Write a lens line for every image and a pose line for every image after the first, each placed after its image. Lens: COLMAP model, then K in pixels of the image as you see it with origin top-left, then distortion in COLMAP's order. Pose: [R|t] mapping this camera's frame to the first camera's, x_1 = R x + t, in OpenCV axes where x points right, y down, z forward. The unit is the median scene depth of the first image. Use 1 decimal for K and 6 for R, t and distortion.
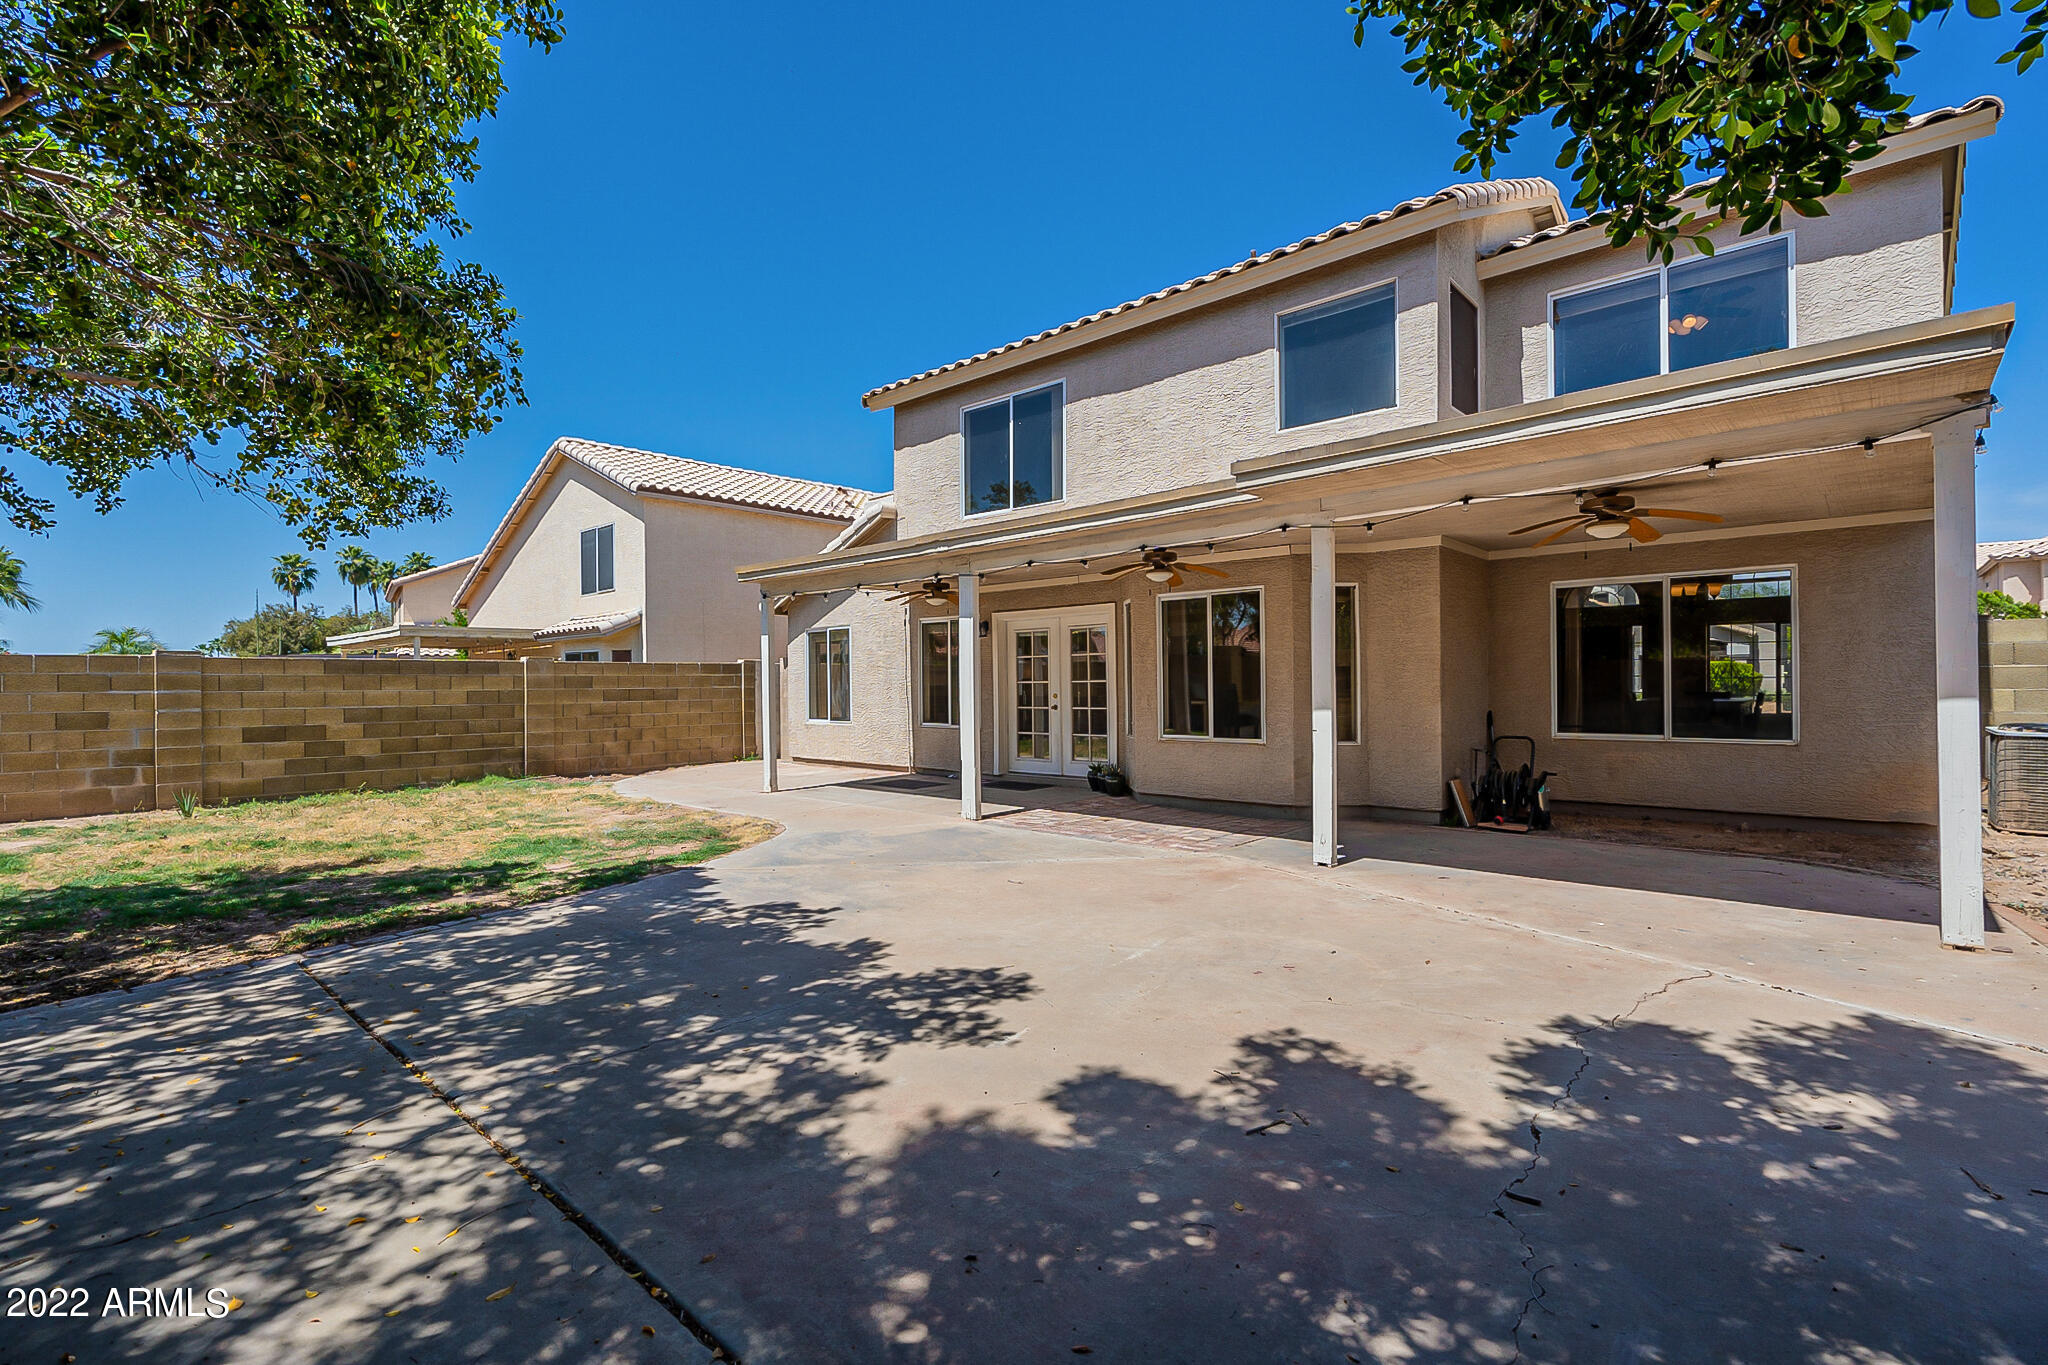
lens RADIAL K [[933.8, 0, 1025.5], [0, 933.8, 678.2], [0, 0, 1]] dist [0.002472, 0.000294]
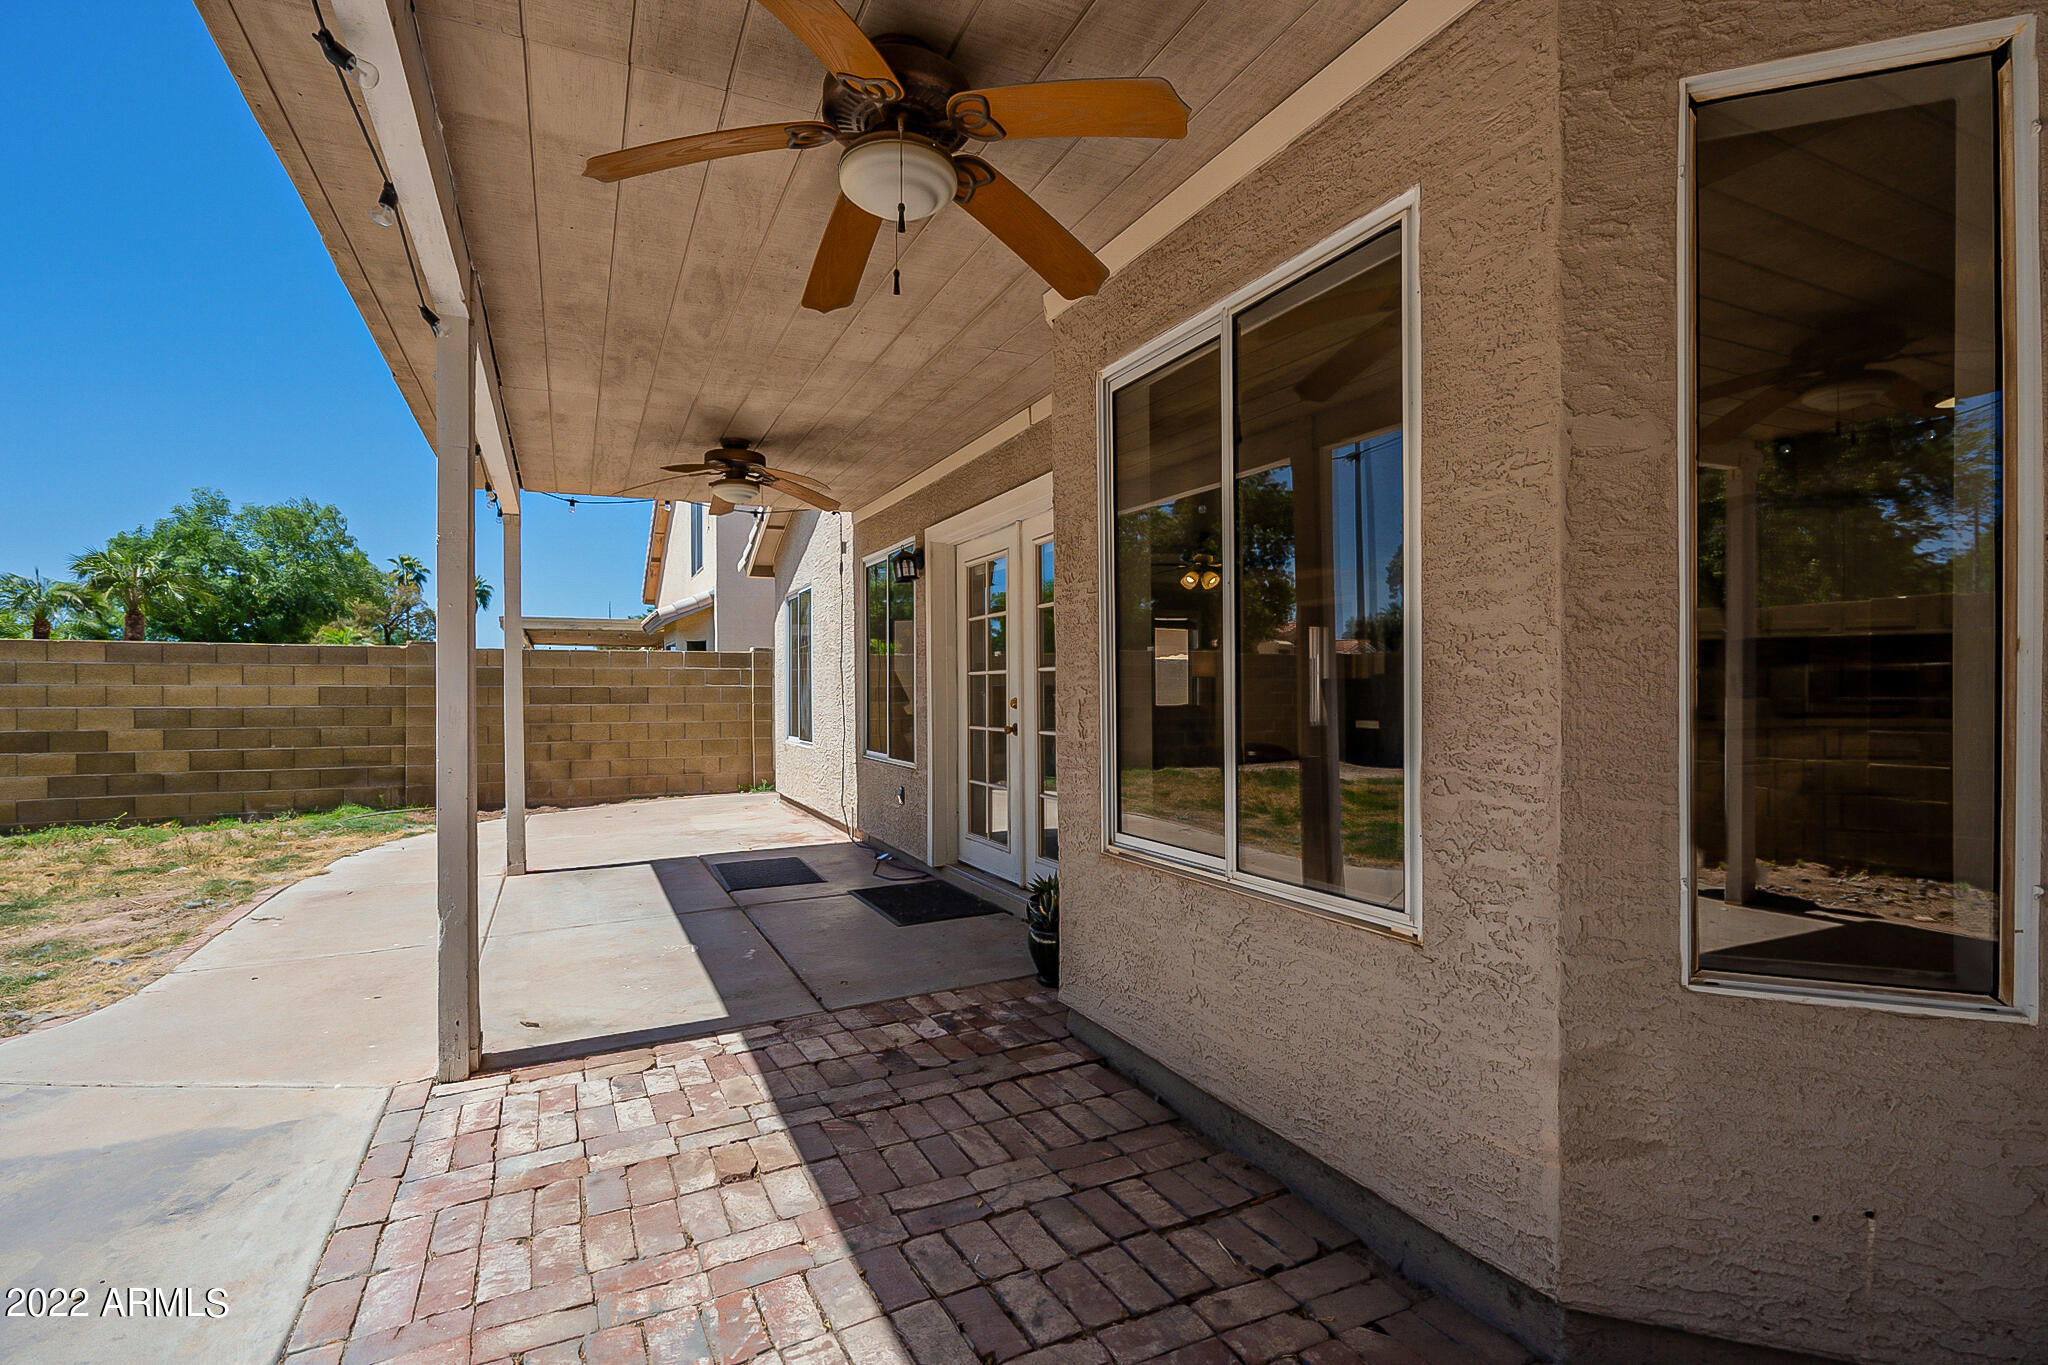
lens RADIAL K [[933.8, 0, 1014.9], [0, 933.8, 690.3], [0, 0, 1]] dist [0.002472, 0.000294]
pose [[0.926969, 0.006253, -0.375085, 0.188065], [-0.004141, 0.999971, 0.006435, 0.010059], [0.375115, -0.004411, 0.926968, 0.578065]]
